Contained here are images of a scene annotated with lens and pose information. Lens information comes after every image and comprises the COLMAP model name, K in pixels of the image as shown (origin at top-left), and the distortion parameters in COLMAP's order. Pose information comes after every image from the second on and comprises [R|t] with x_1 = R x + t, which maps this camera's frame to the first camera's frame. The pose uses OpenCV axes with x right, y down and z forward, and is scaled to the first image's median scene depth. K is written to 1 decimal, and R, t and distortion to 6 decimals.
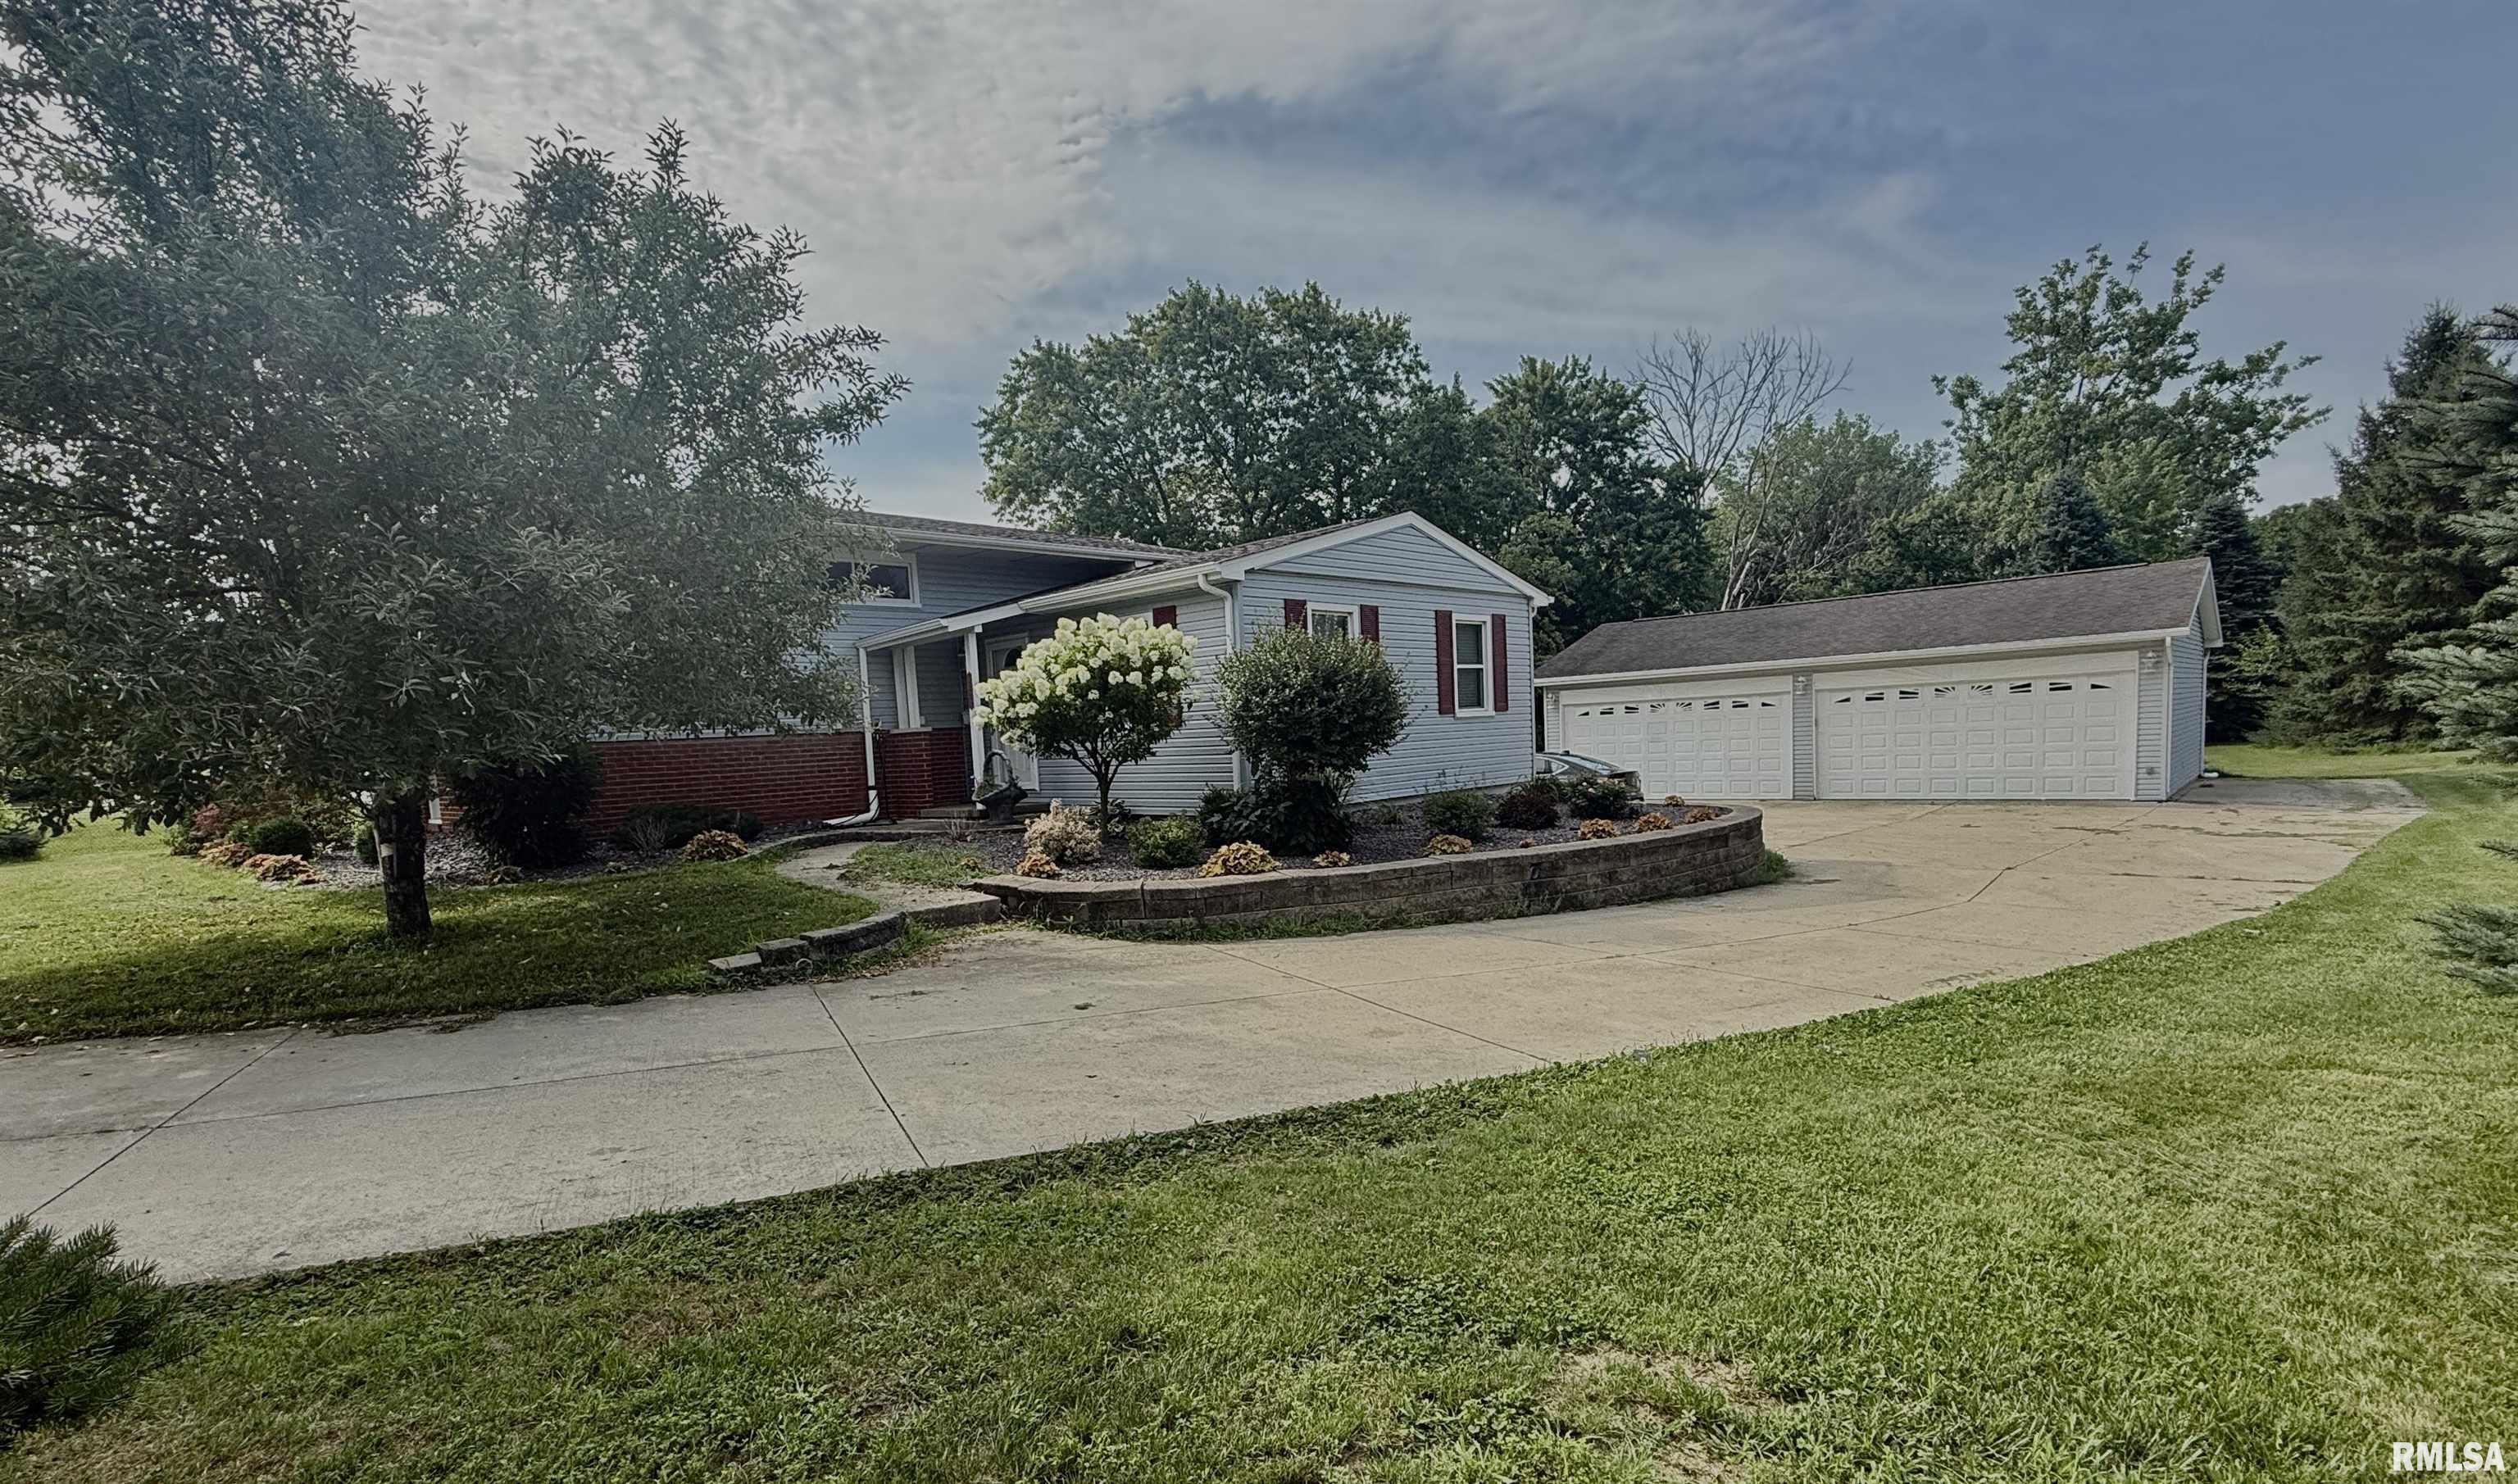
lens RADIAL K [[1121.9, 0, 1219.8], [0, 1121.9, 843.5], [0, 0, 1]] dist [-0.000446, -0.000050]
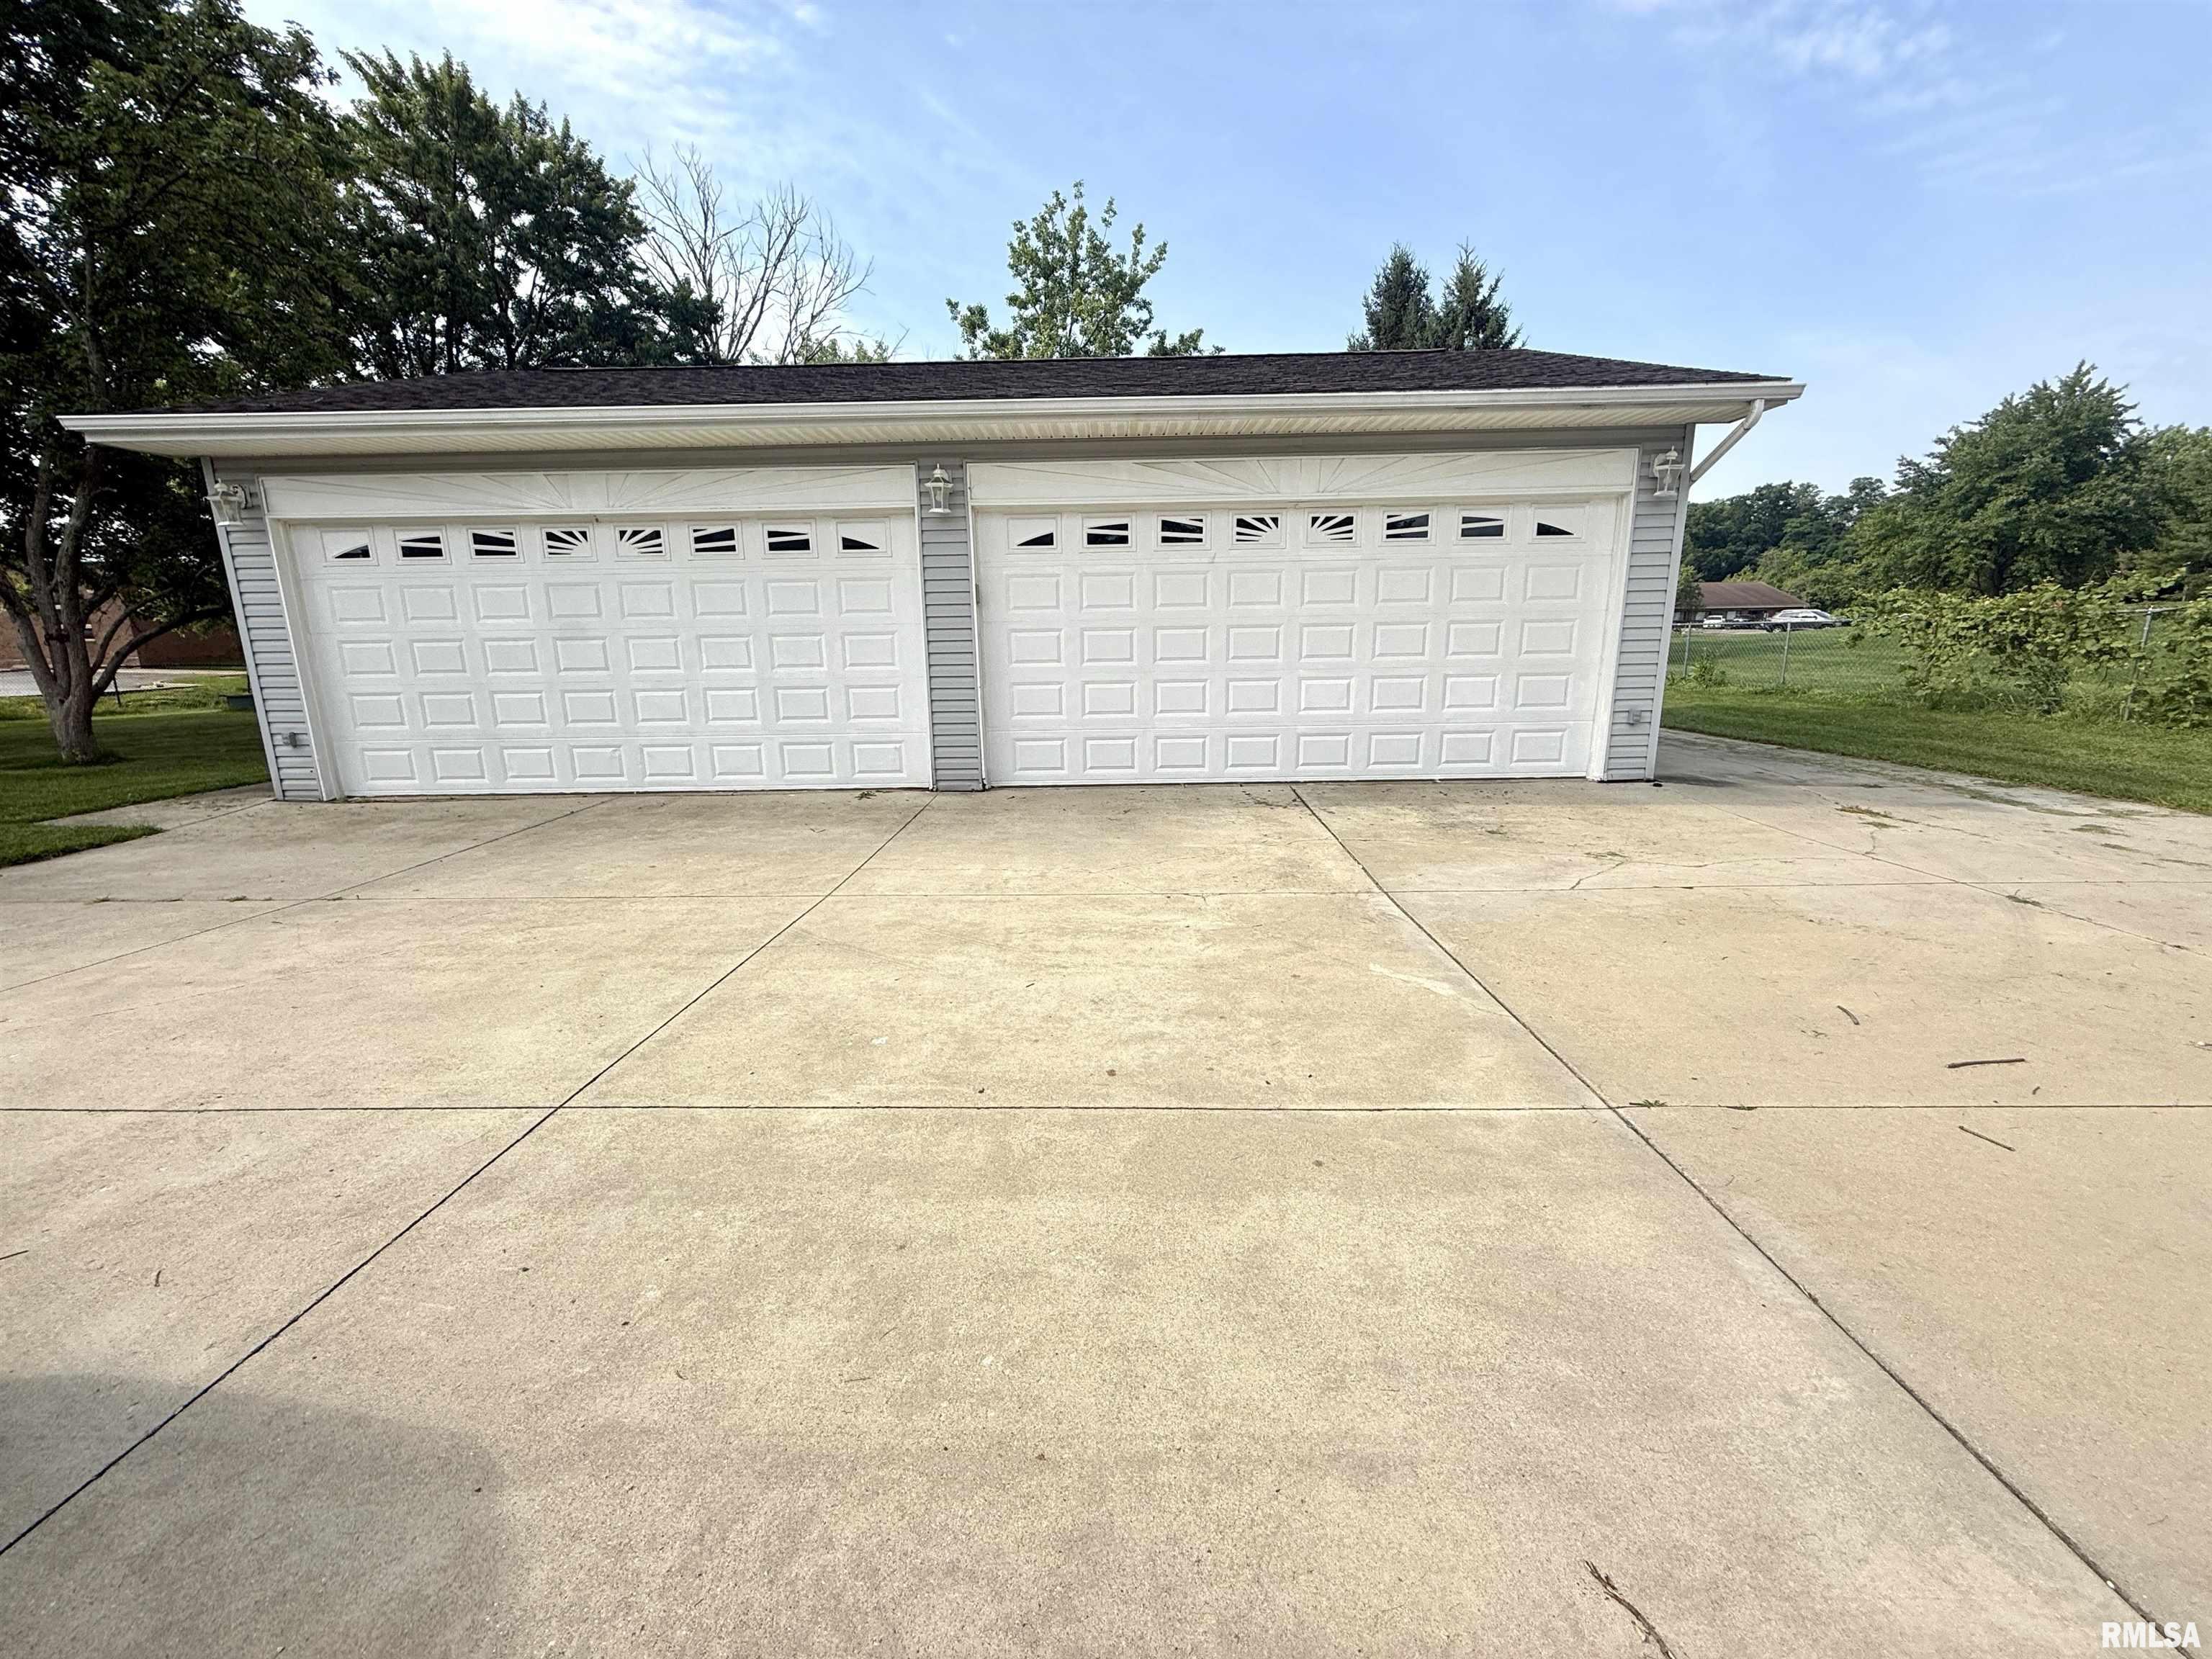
lens RADIAL K [[878.0, 0, 1106.0], [0, 878.0, 829.5], [0, 0, 1]] dist [0.001058, 0.000064]
pose [[0.718174, -0.111183, 0.686924, 0.838152], [0.045052, 0.992511, 0.113543, -0.144900], [-0.694403, -0.050596, 0.717805, 1.818237]]
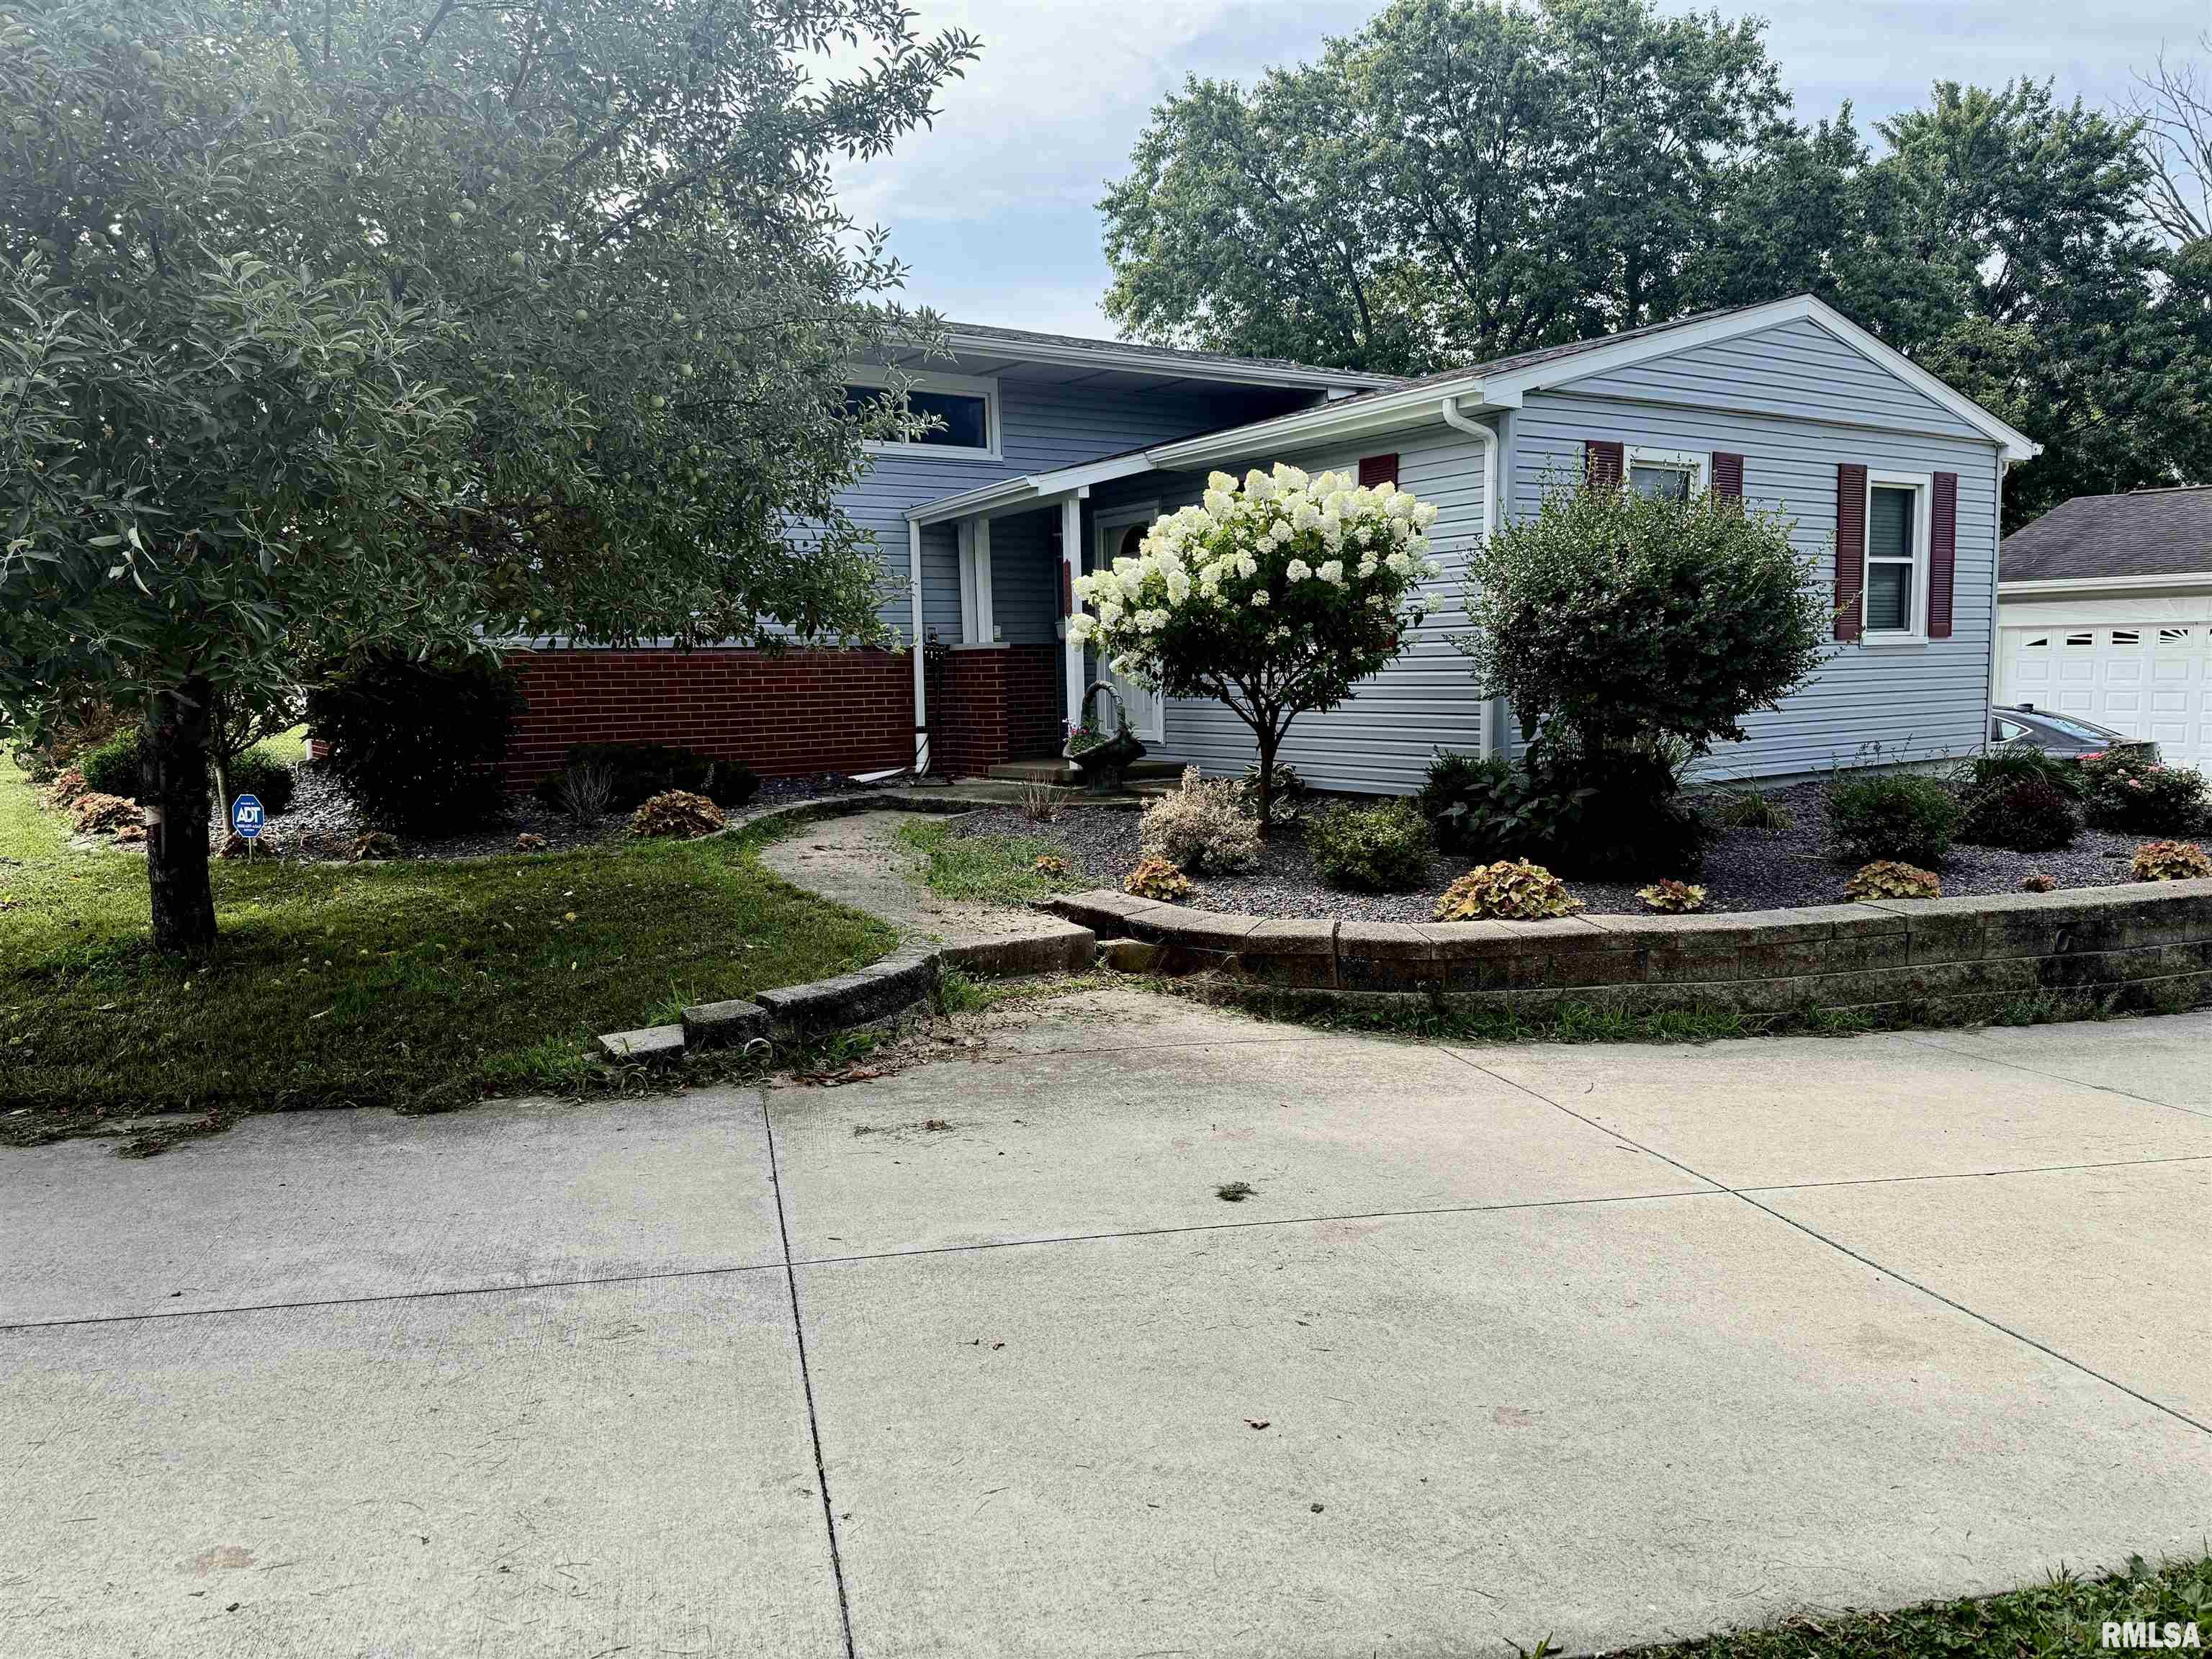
lens RADIAL K [[1540.0, 0, 1106.0], [0, 1540.0, 829.5], [0, 0, 1]] dist [0.100098, -0.129845]
pose [[0.980317, 0.048923, -0.191270, -0.024396], [-0.045844, 0.998738, 0.020489, -0.017421], [0.192031, -0.011317, 0.981324, 0.136755]]
